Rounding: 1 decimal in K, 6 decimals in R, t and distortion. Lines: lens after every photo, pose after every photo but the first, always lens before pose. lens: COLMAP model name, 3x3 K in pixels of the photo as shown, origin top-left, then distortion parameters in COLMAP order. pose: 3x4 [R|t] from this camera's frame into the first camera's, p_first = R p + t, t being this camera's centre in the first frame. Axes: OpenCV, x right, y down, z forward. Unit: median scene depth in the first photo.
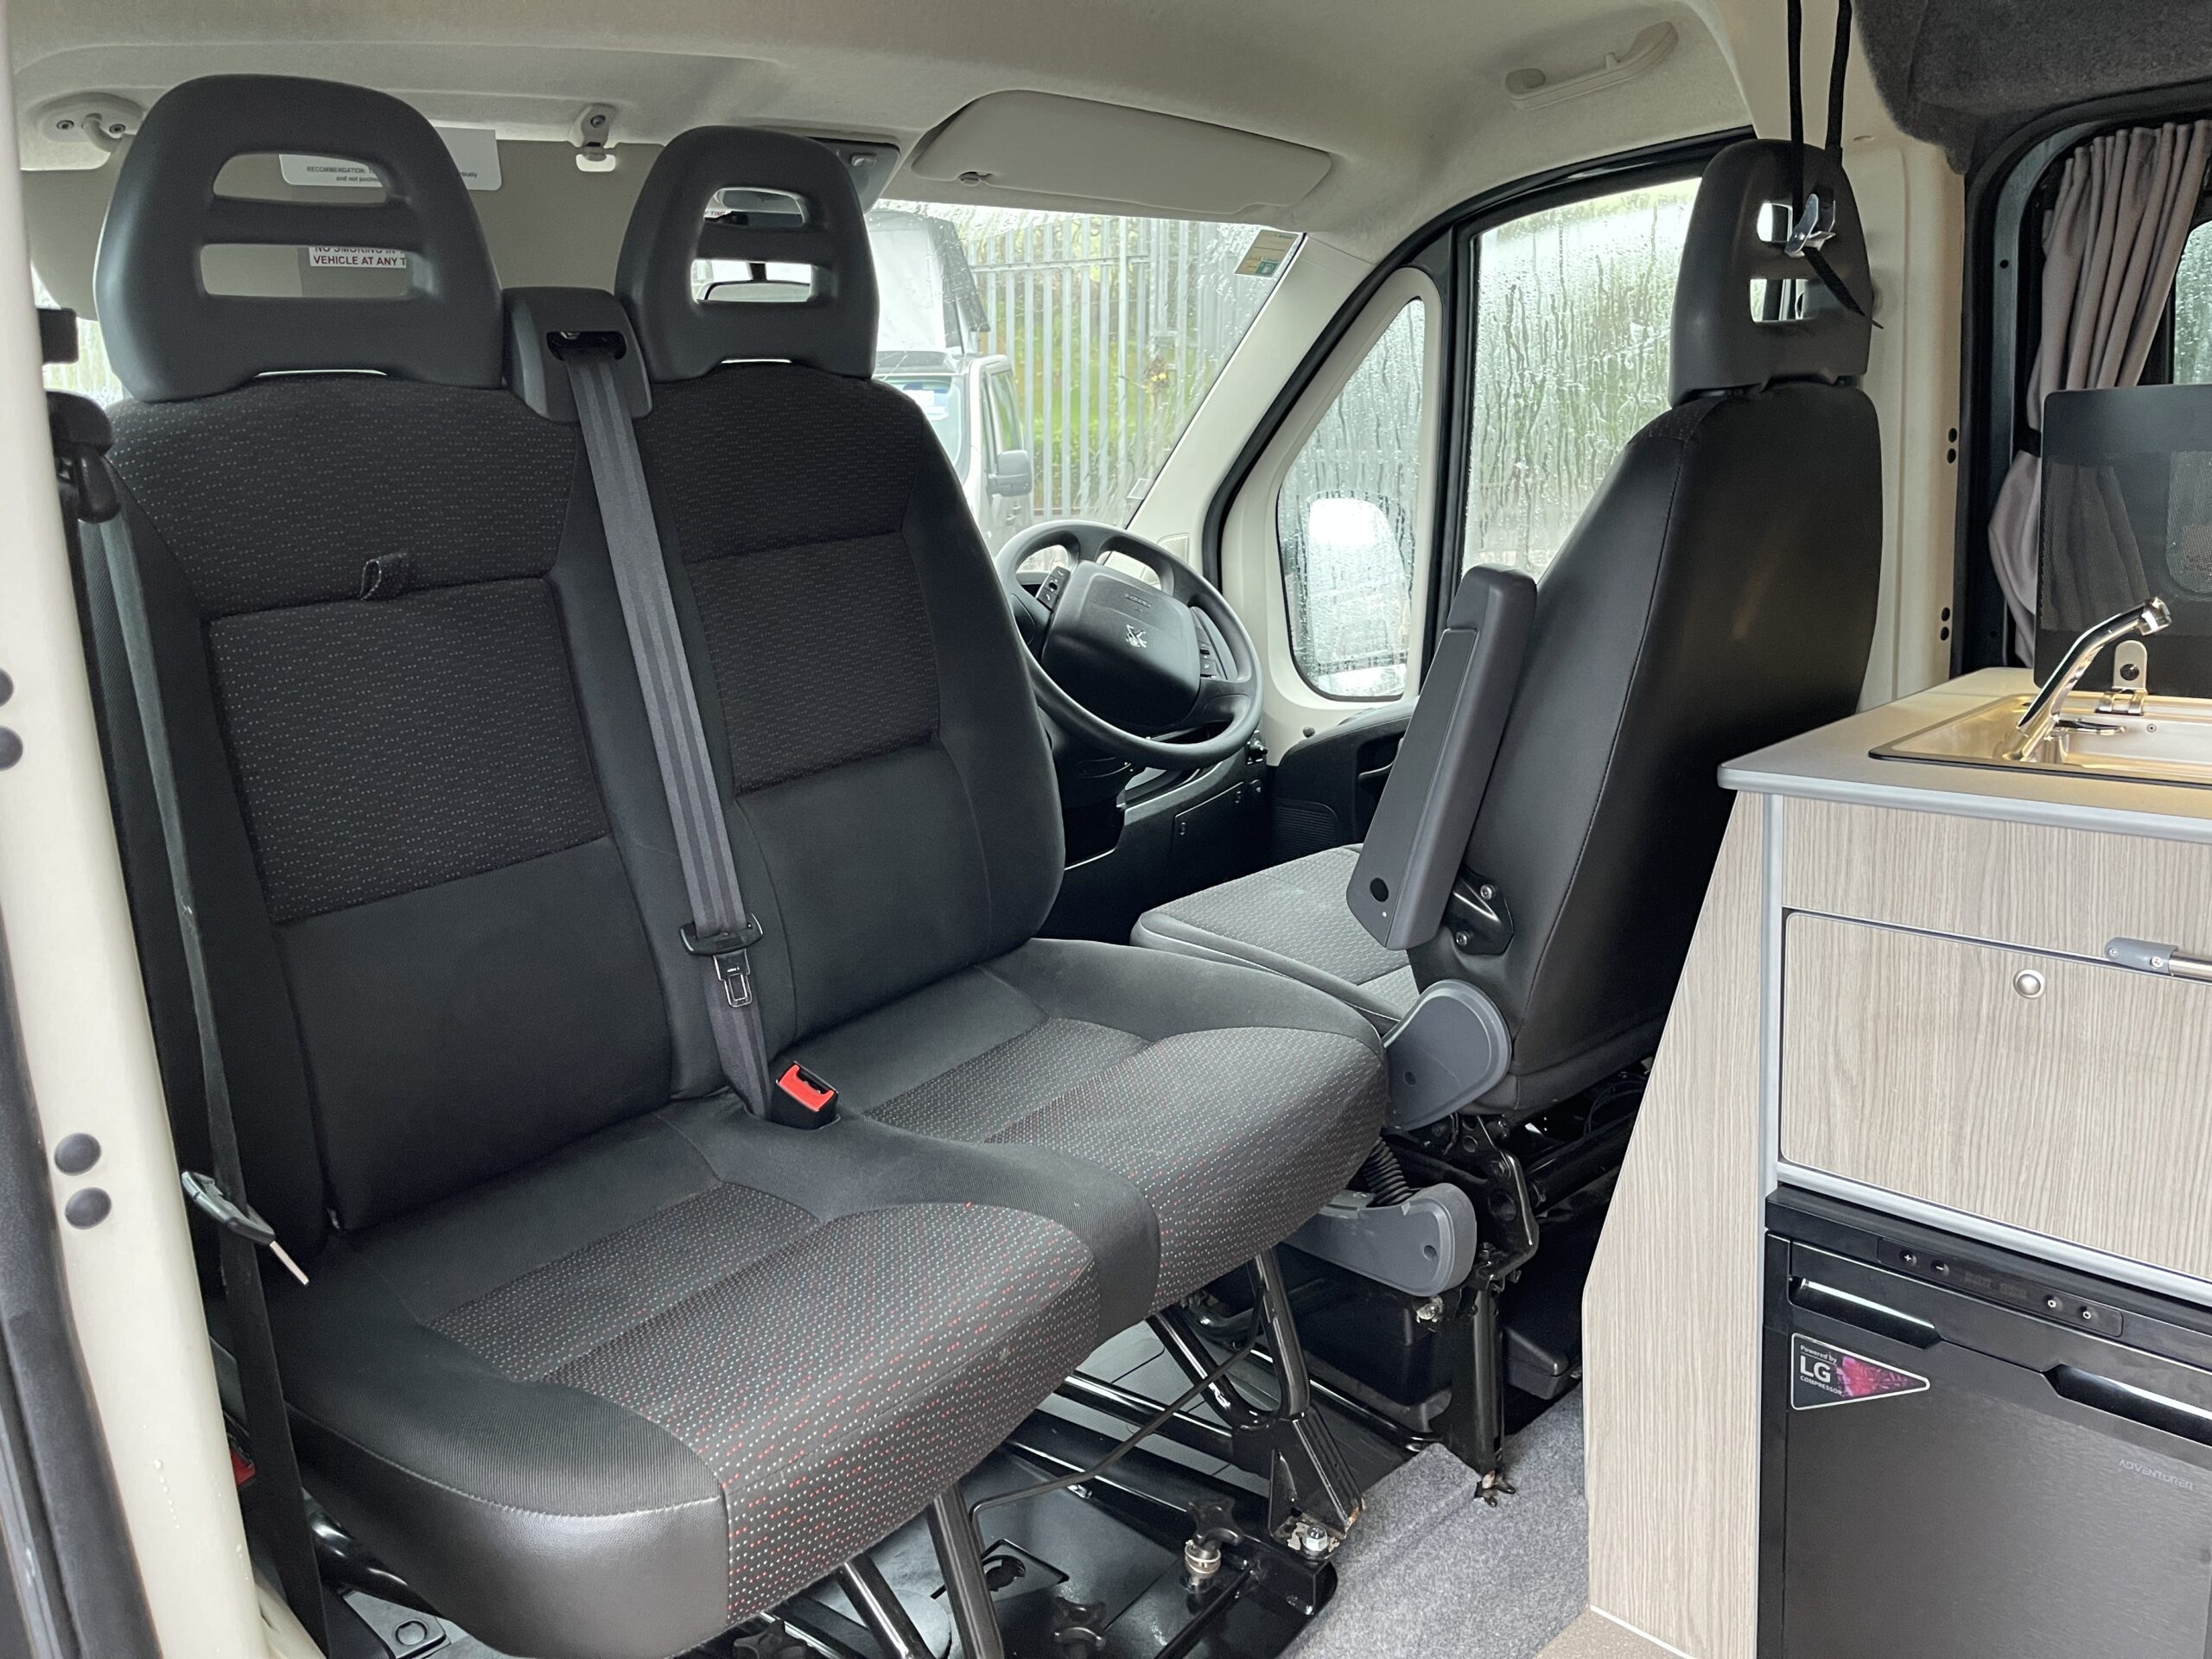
lens RADIAL K [[1663.7, 0, 1116.2], [0, 1663.7, 818.6], [0, 0, 1]] dist [0.063196, -0.085908]
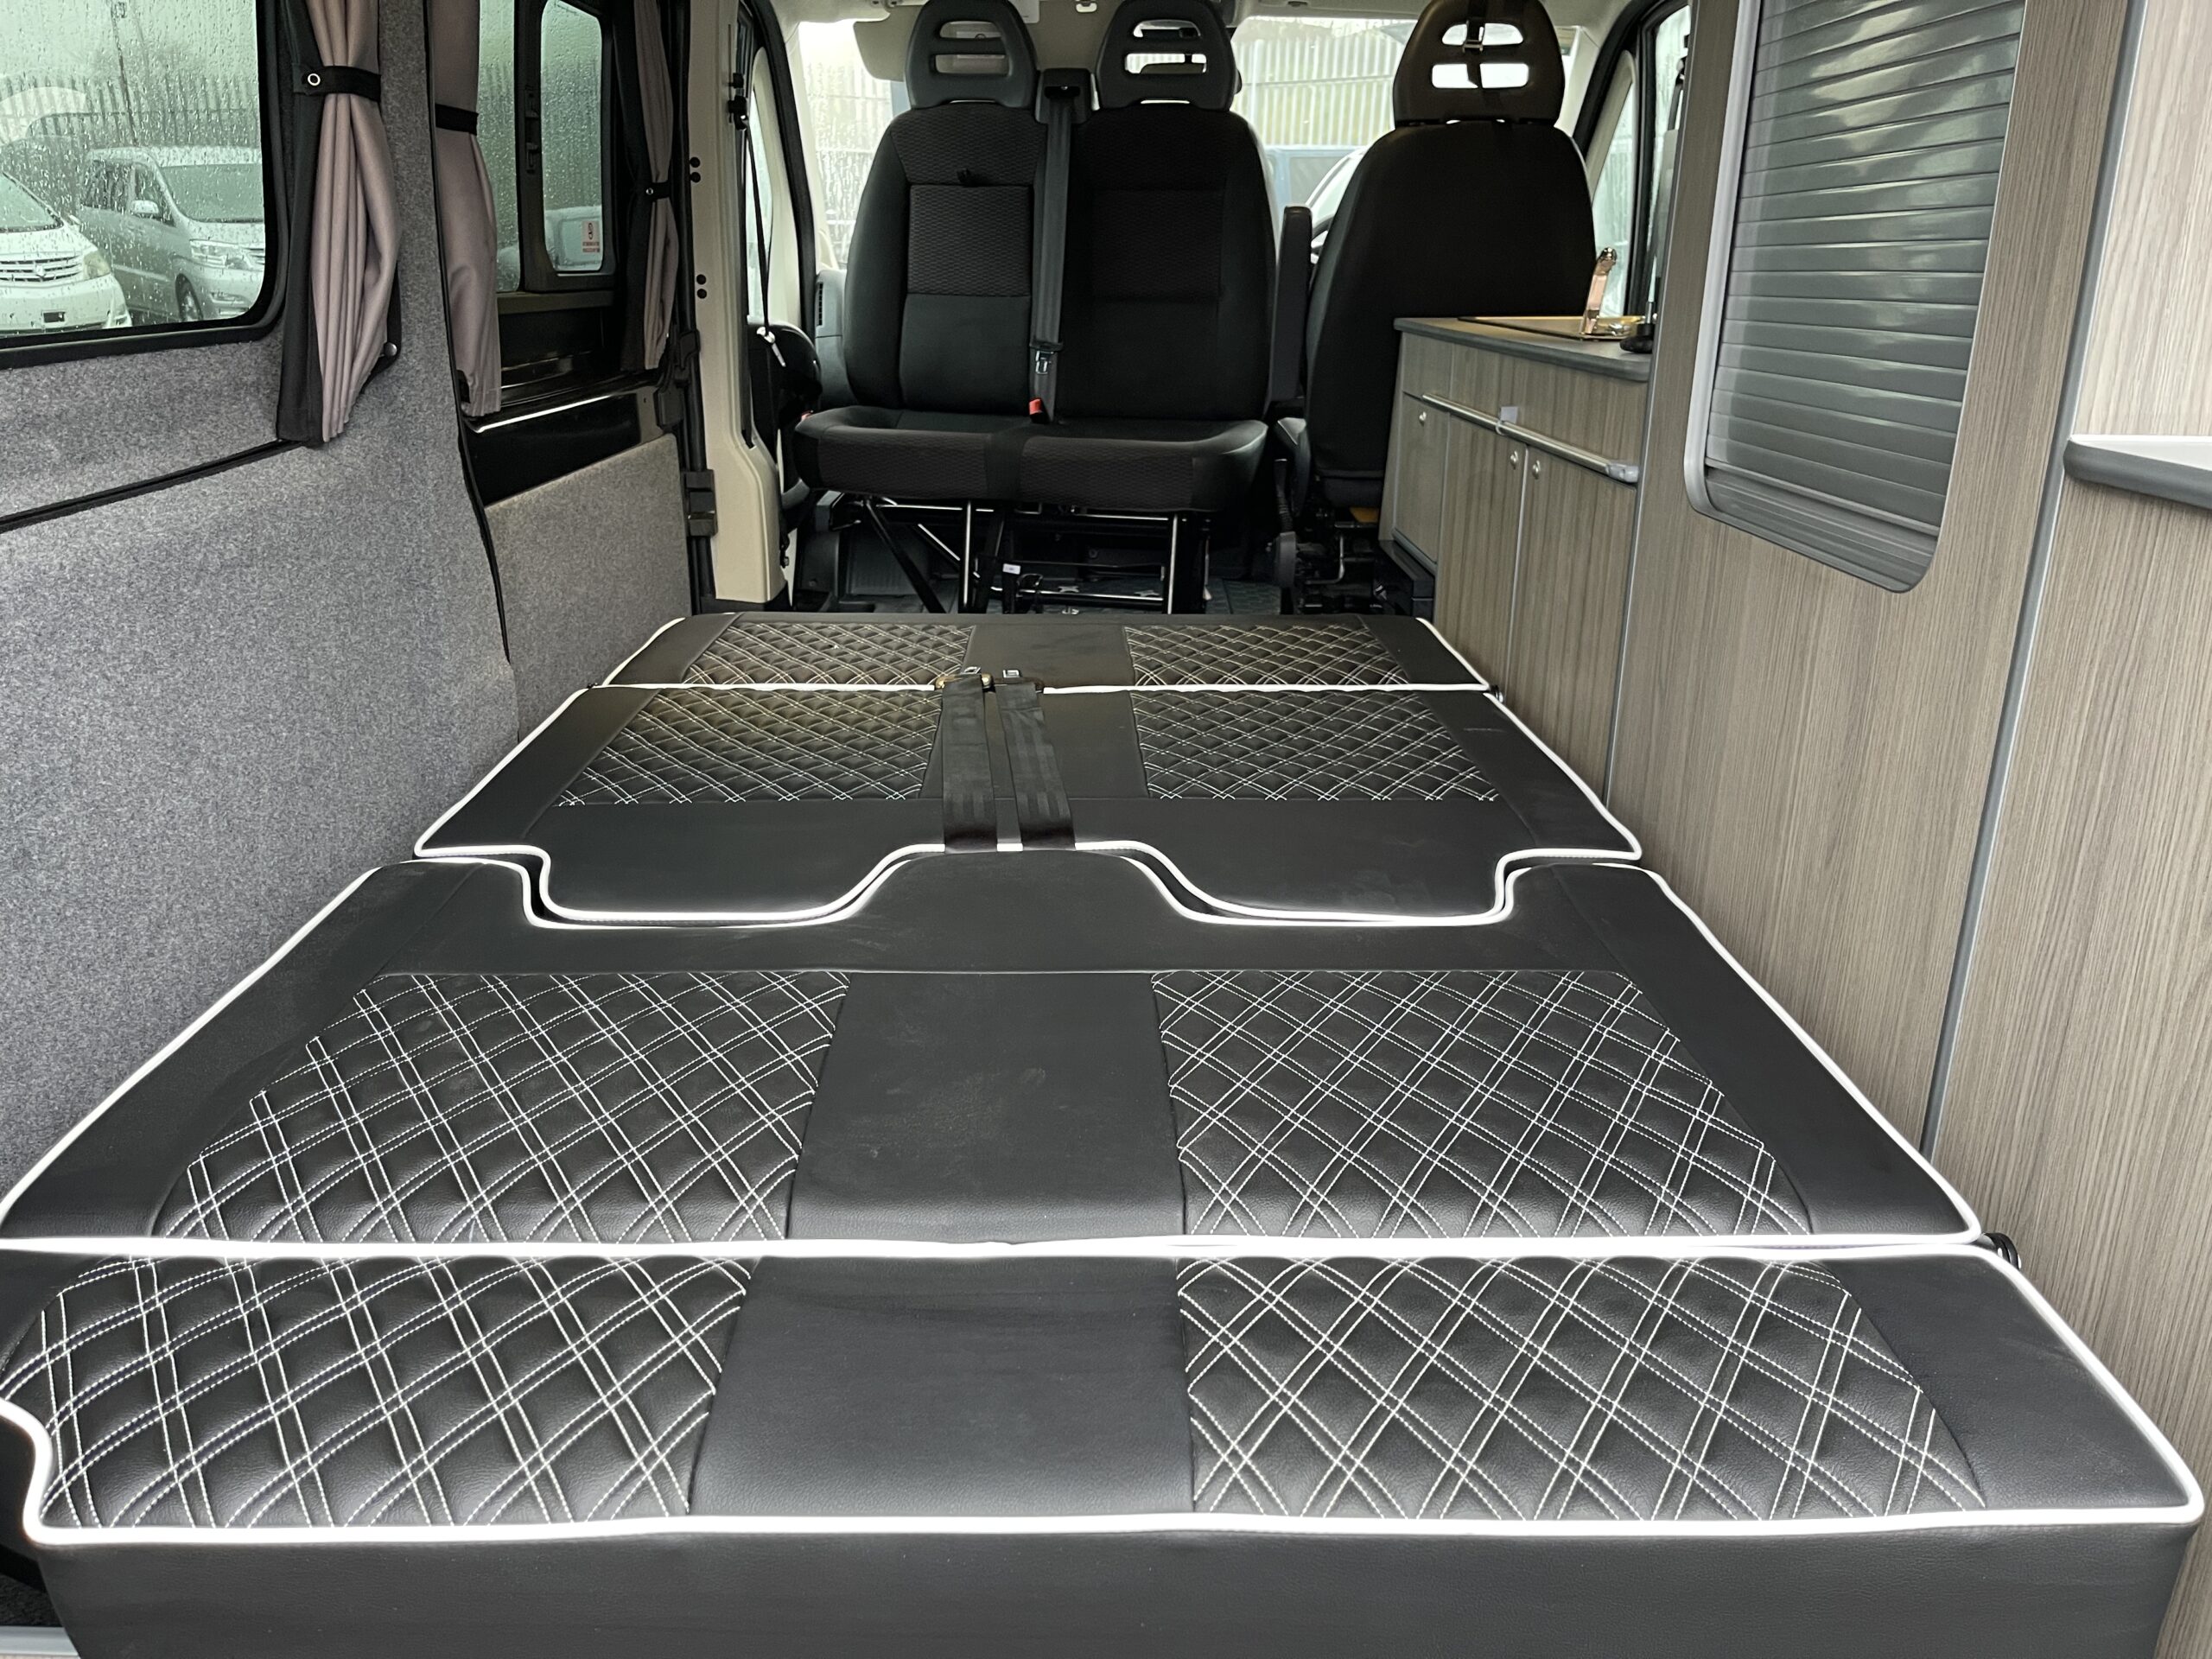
lens RADIAL K [[1663.7, 0, 1094.0], [0, 1663.7, 828.7], [0, 0, 1]] dist [0.063196, -0.085908]
pose [[0.741740, 0.282486, -0.608296, 1.341710], [-0.203757, 0.959017, 0.196901, 0.211820], [0.638988, -0.022105, 0.768899, -0.725075]]
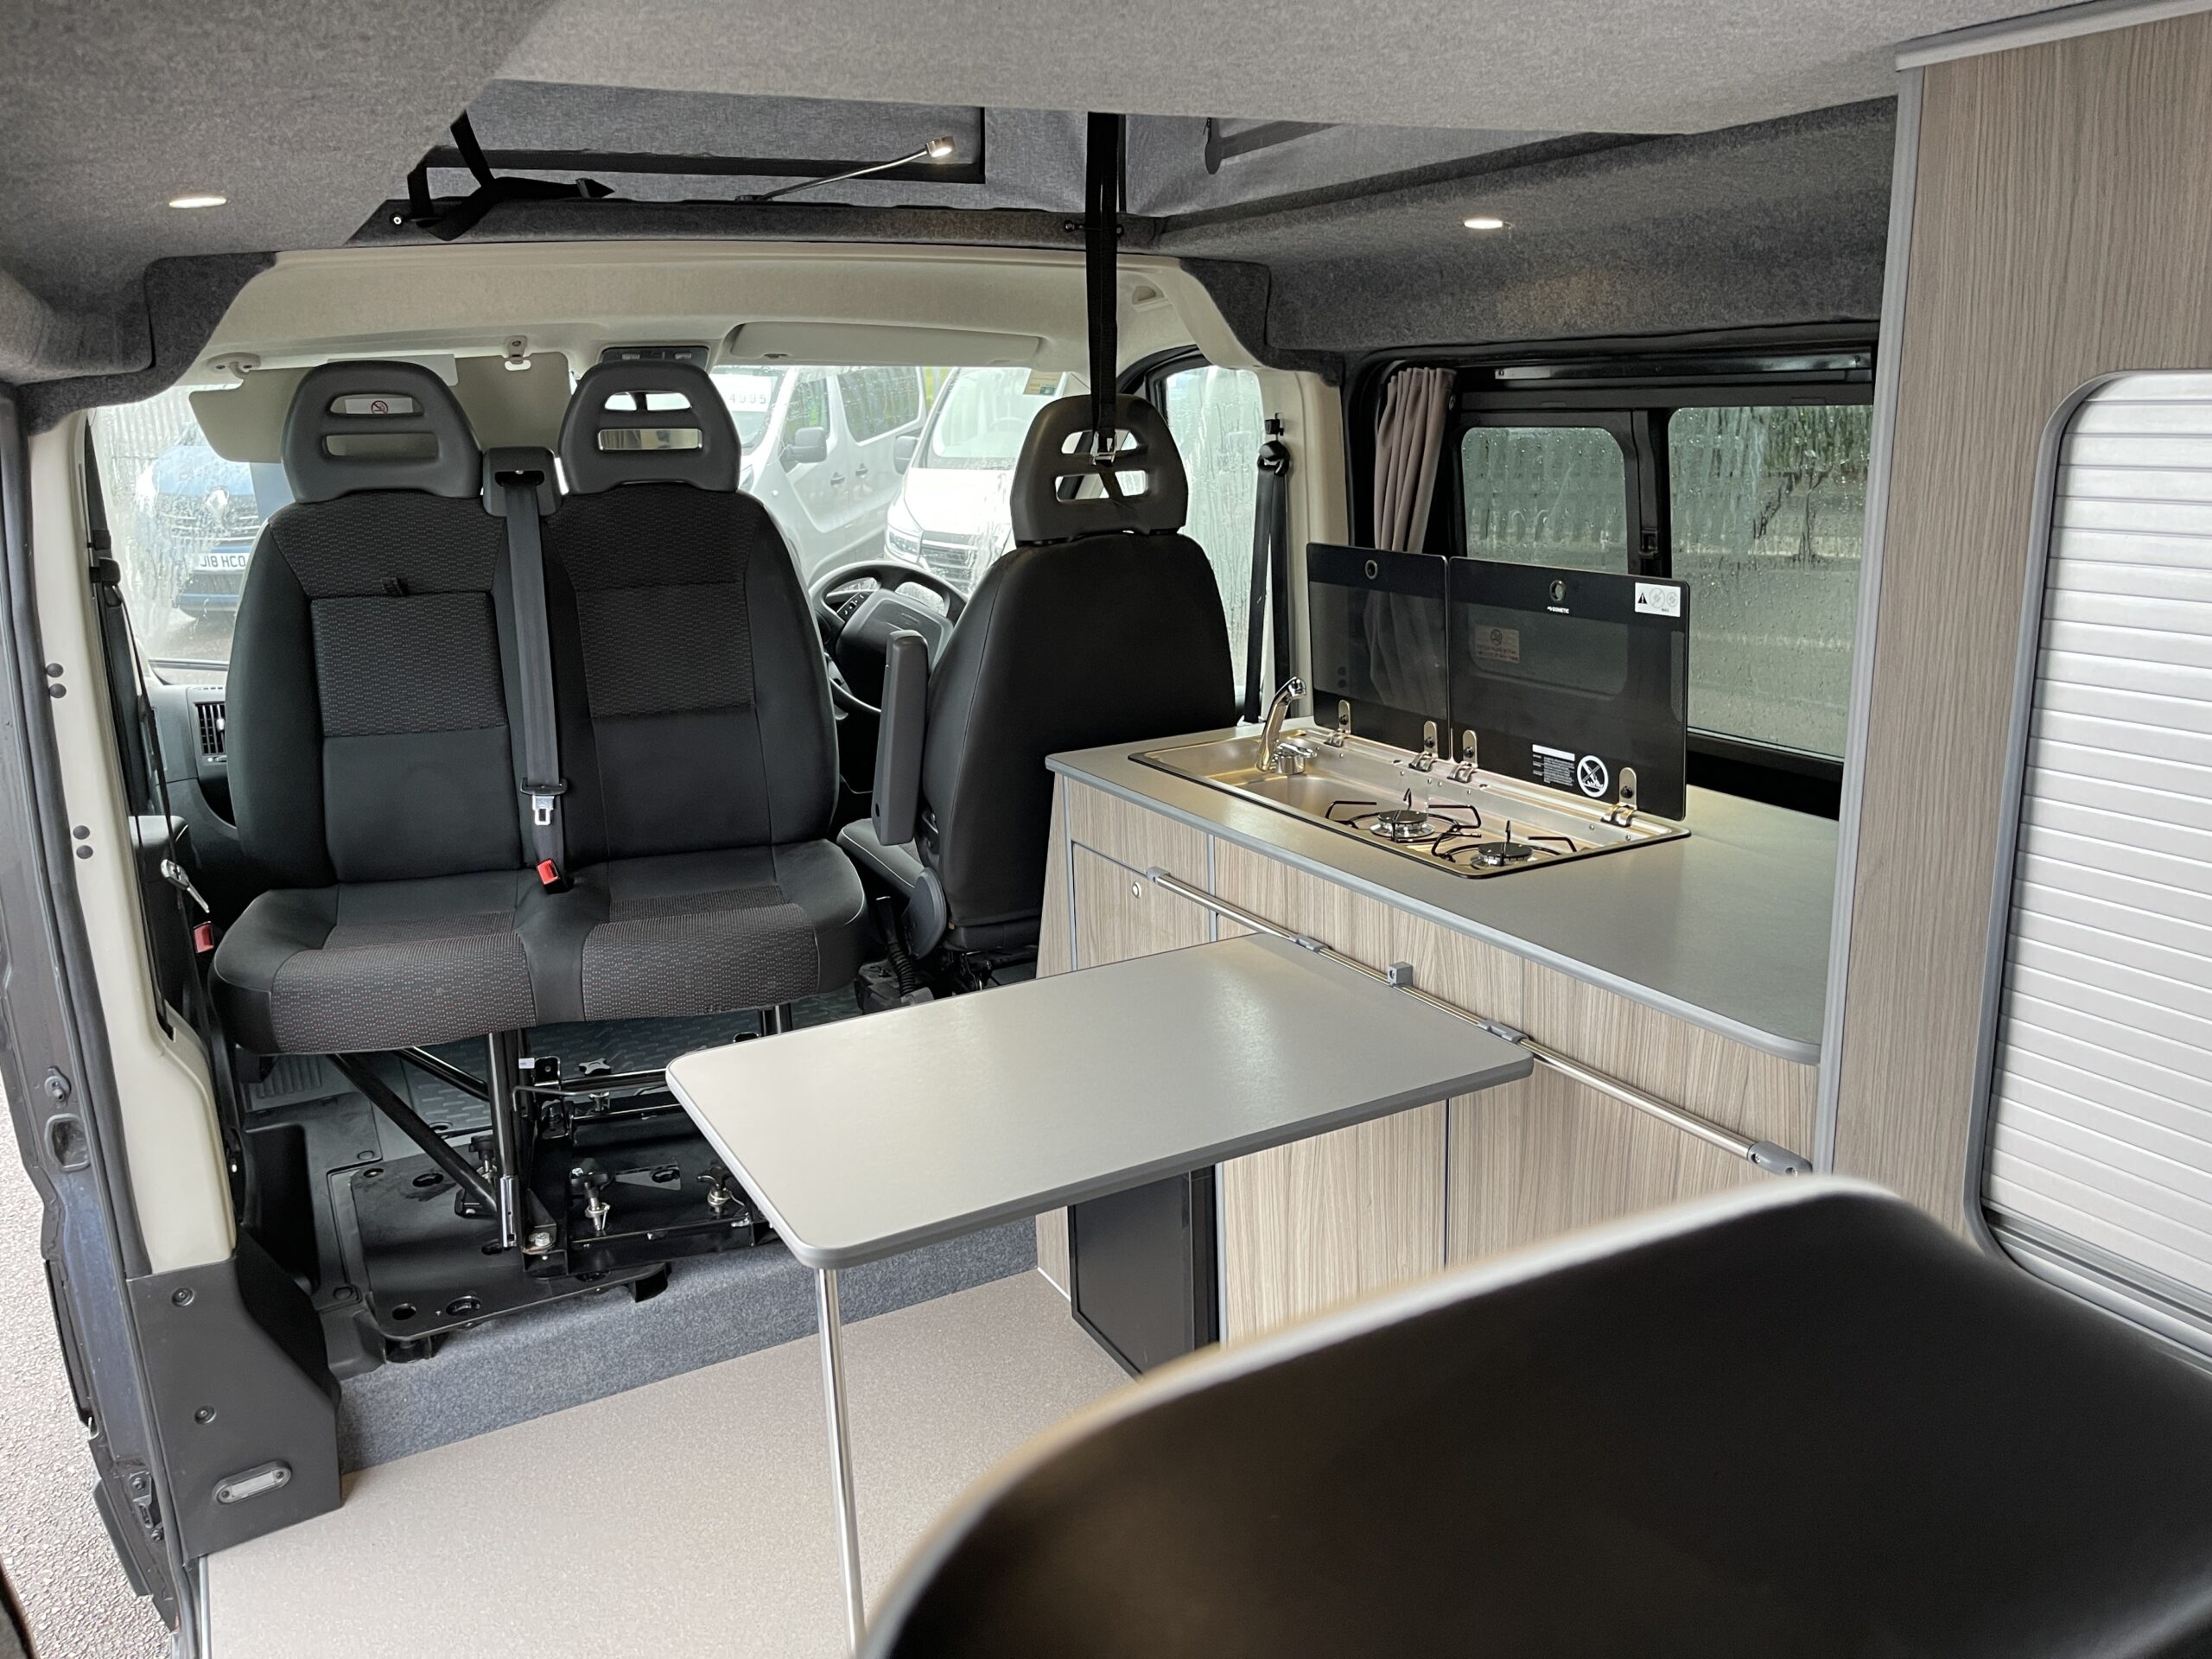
lens RADIAL K [[1663.7, 0, 1100.5], [0, 1663.7, 819.6], [0, 0, 1]] dist [0.063196, -0.085908]
pose [[0.968156, 0.093945, -0.232052, 0.733093], [-0.085427, 0.995258, 0.046511, -0.044665], [0.235322, -0.025206, 0.971591, -0.585382]]
